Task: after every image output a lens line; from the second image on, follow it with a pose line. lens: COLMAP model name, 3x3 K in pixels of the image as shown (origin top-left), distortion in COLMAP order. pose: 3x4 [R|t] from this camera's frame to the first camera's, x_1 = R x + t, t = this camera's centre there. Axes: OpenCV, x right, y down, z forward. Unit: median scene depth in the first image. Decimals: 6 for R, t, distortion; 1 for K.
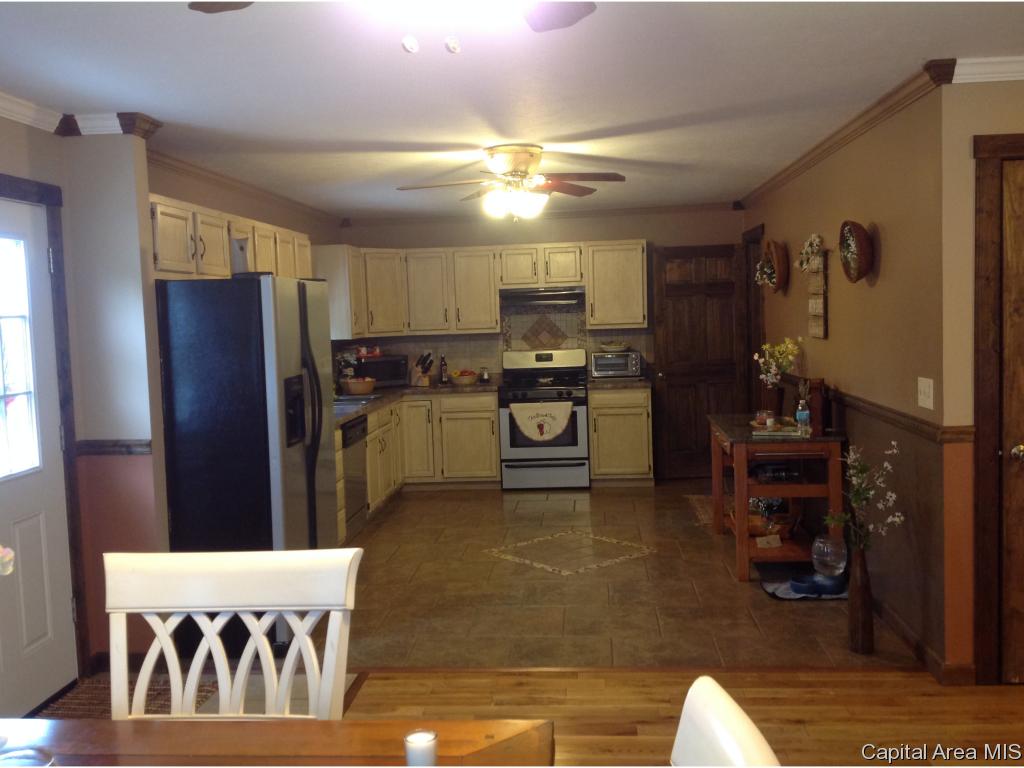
lens RADIAL K [[966.1, 0, 512.0], [0, 966.1, 384.0], [0, 0, 1]] dist [0.190652, -0.438391]
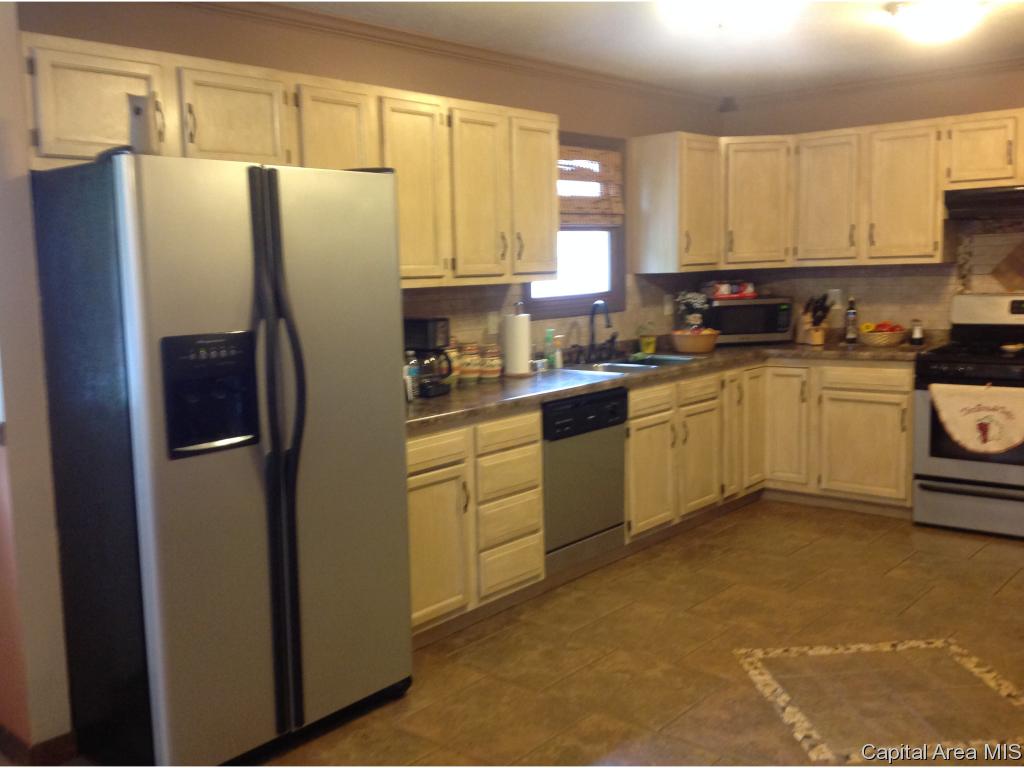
lens RADIAL K [[966.1, 0, 512.0], [0, 966.1, 384.0], [0, 0, 1]] dist [0.190652, -0.438391]
pose [[0.806266, 0.080651, -0.586030, 0.141777], [-0.040082, 0.995834, 0.081904, -0.018278], [0.590194, -0.042547, 0.806139, 0.352816]]
